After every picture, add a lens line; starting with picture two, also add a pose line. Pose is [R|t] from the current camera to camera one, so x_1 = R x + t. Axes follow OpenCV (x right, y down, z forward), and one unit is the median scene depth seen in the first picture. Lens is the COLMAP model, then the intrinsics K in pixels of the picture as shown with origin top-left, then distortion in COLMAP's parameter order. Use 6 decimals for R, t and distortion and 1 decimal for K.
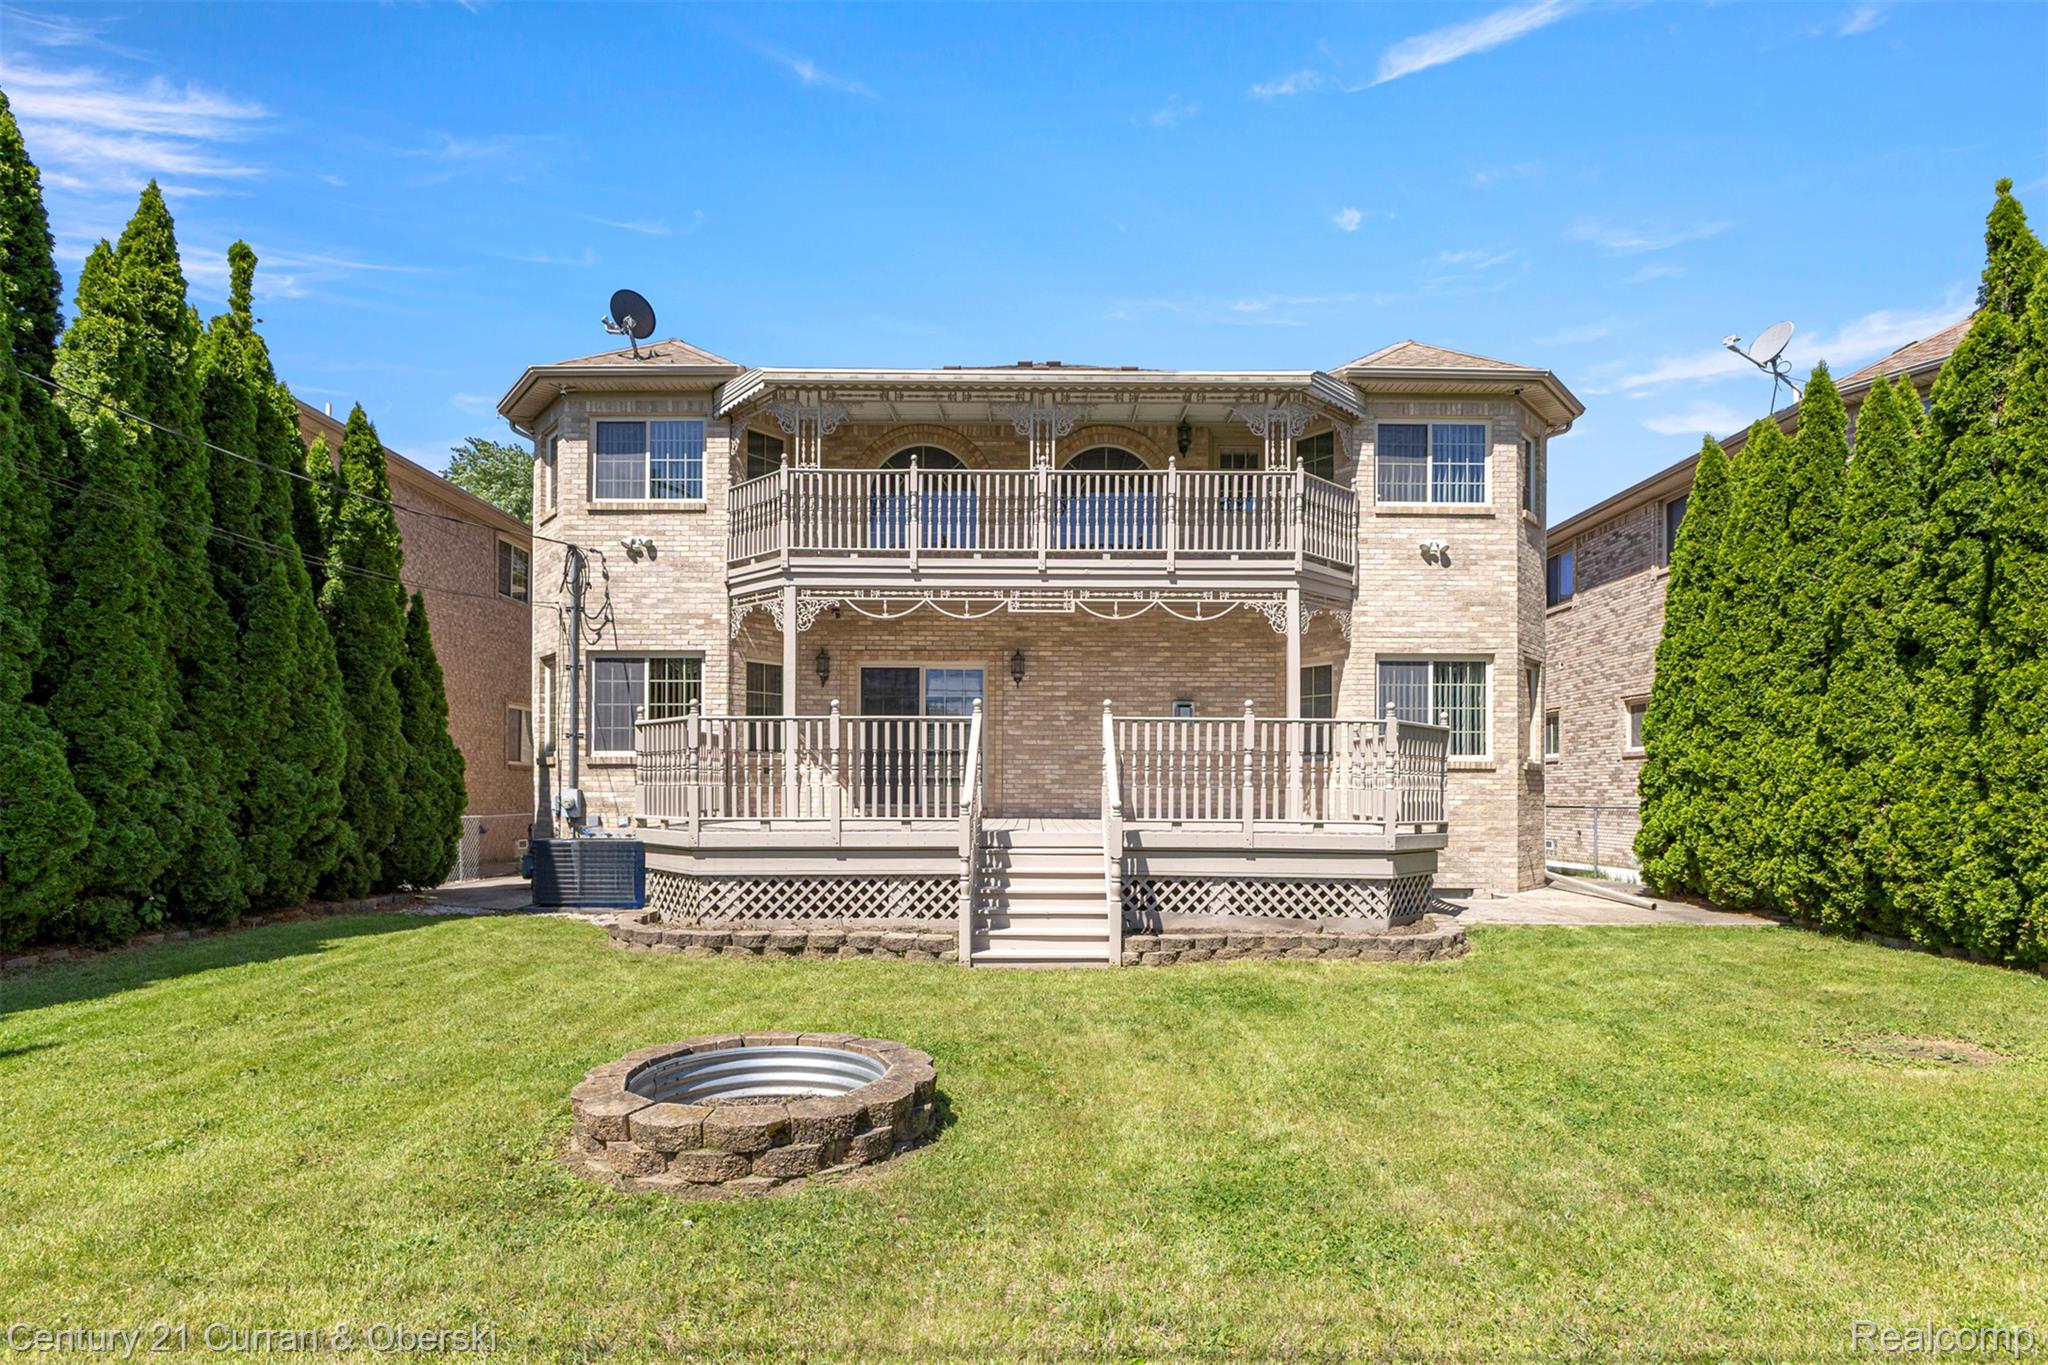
lens RADIAL K [[1086.7, 0, 995.3], [0, 1086.7, 784.3], [0, 0, 1]] dist [-0.015127, -0.000127]
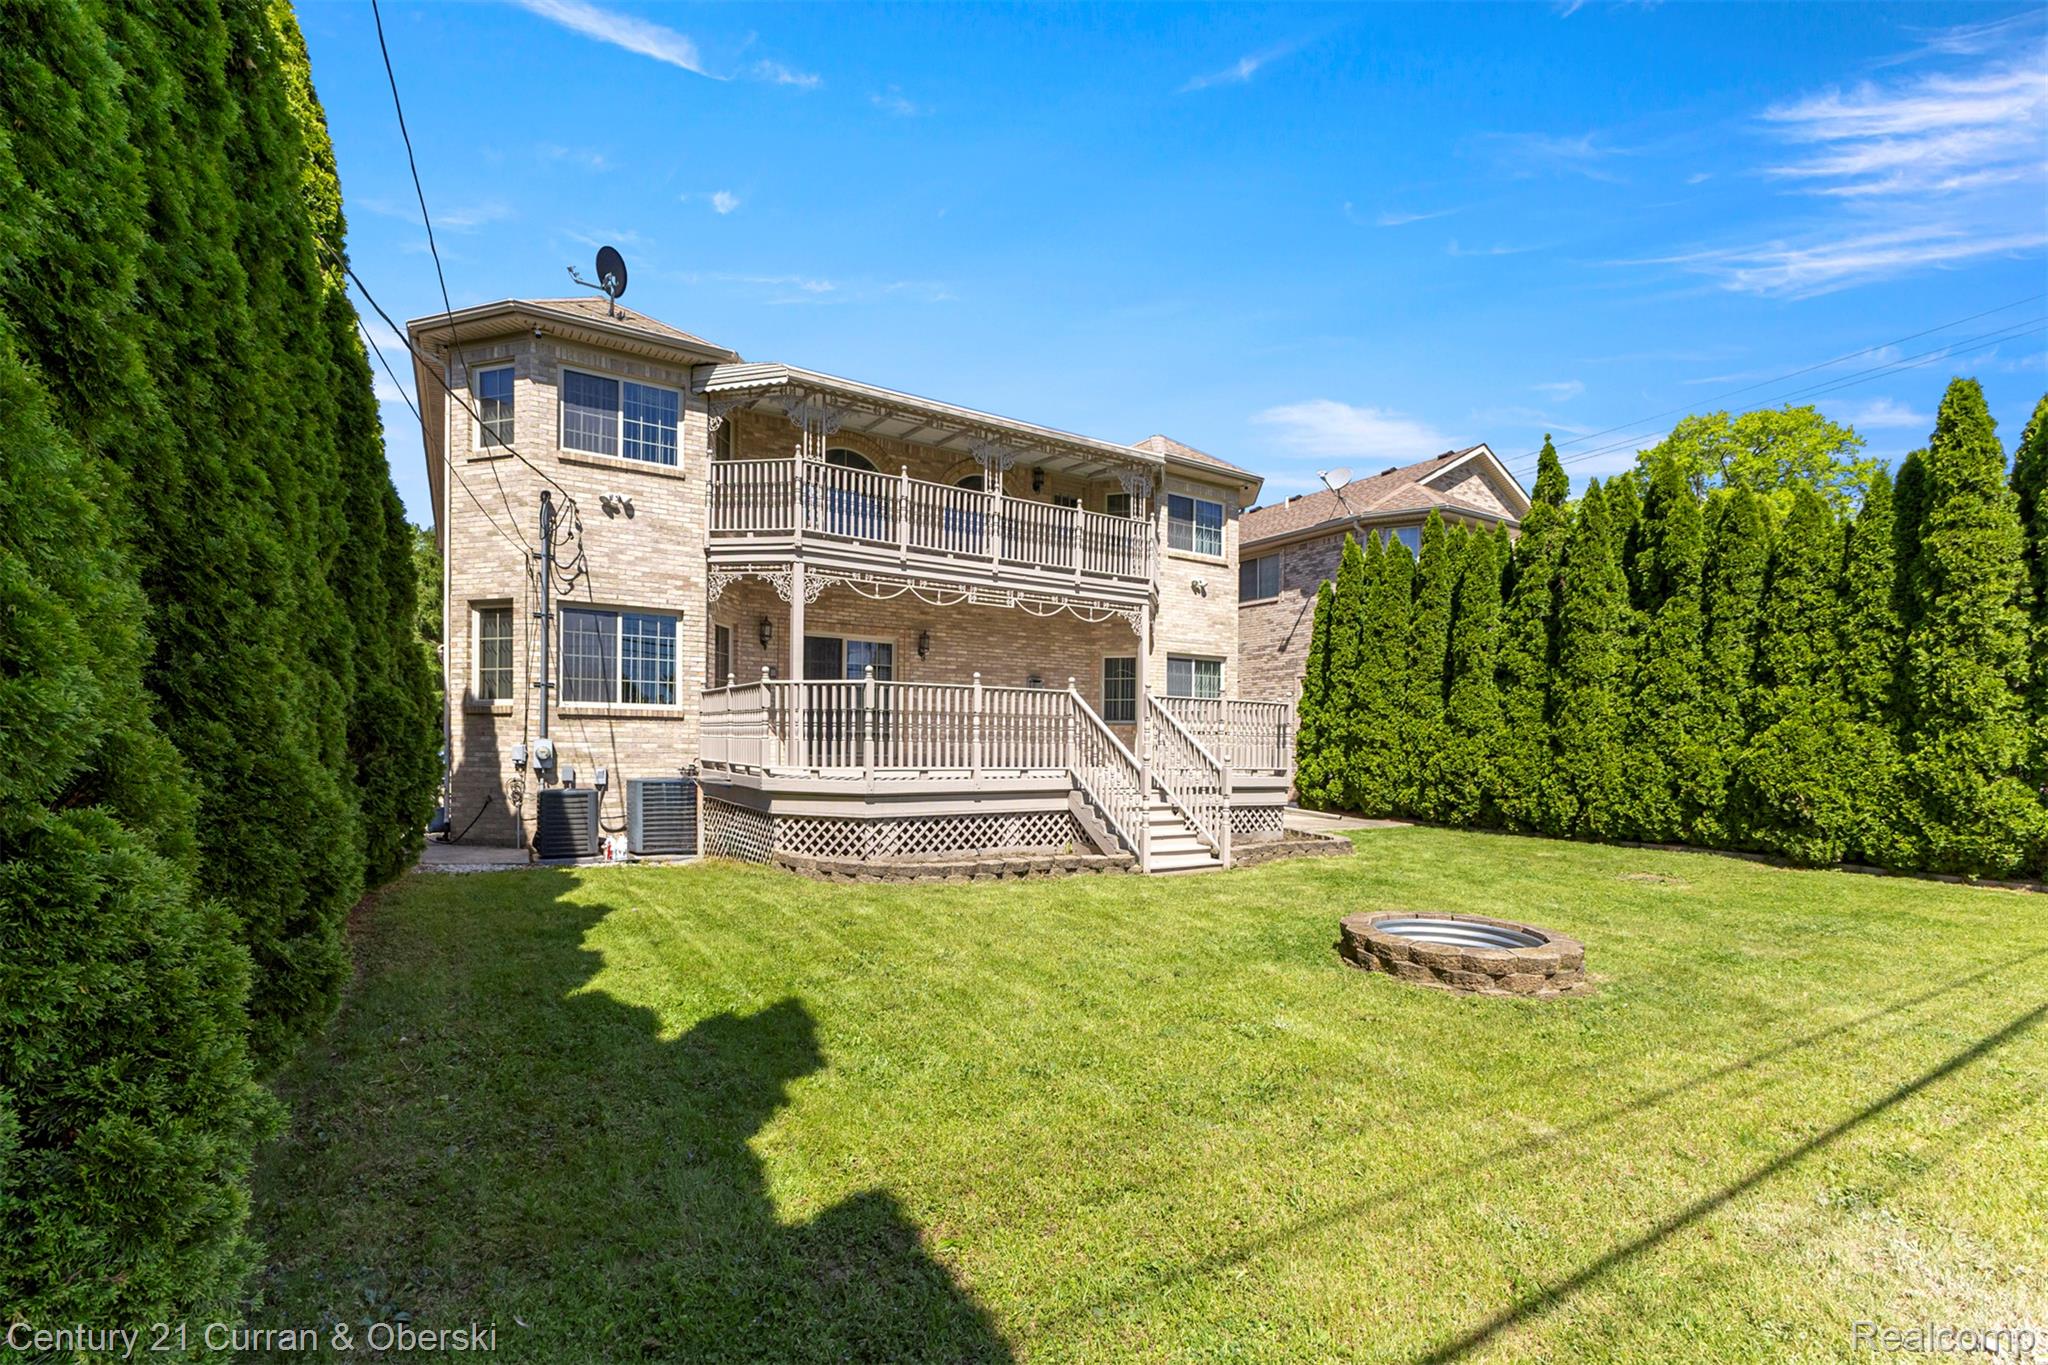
lens RADIAL K [[907.1, 0, 981.8], [0, 907.1, 747.2], [0, 0, 1]] dist [0.002174, -0.001167]
pose [[0.849611, 0.005418, 0.527382, -0.528705], [-0.013636, 0.999839, 0.011695, -0.003661], [-0.527233, -0.017128, 0.849548, 0.093200]]
